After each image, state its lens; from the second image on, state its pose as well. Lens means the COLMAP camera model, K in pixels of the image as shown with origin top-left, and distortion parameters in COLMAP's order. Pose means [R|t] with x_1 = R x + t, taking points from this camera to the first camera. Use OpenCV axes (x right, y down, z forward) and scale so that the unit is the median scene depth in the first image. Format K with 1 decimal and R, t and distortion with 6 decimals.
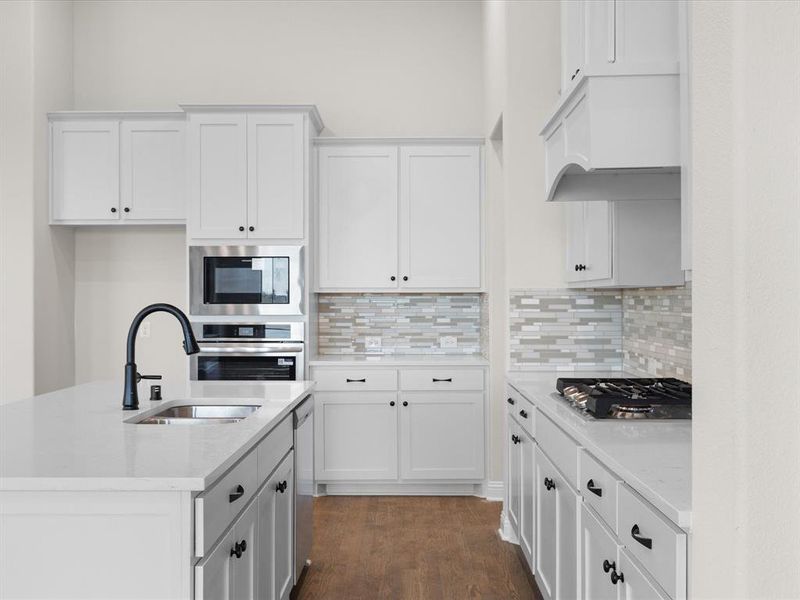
lens RADIAL K [[864.1, 0, 399.8], [0, 864.1, 298.6], [0, 0, 1]] dist [0.004860, -0.004401]
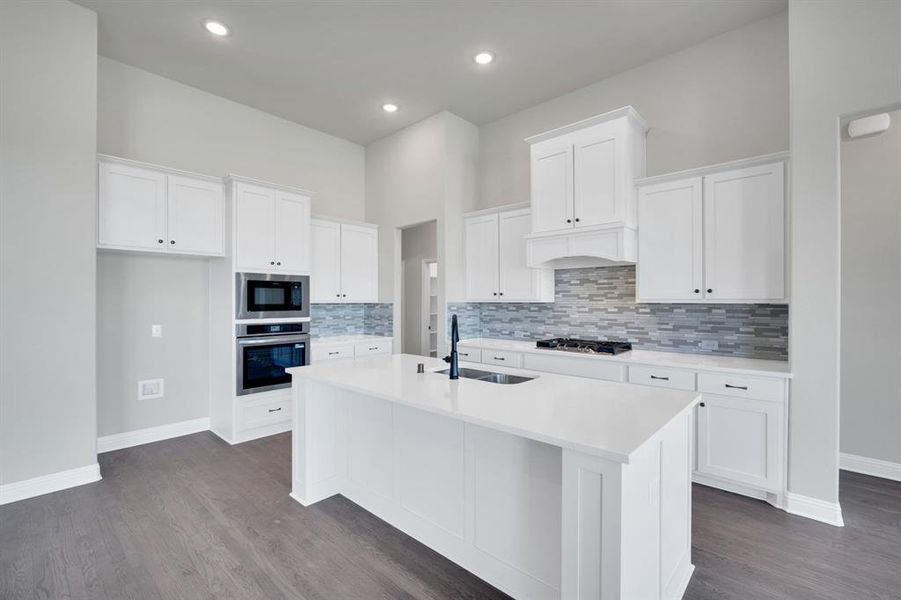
lens RADIAL K [[396.3, 0, 449.9], [0, 396.3, 300.6], [0, 0, 1]] dist [-0.008051, 0.000350]
pose [[0.665988, 0.002060, 0.745960, -0.504626], [-0.000569, 0.999997, -0.002253, -0.011452], [-0.745962, 0.001077, 0.665987, 0.281620]]
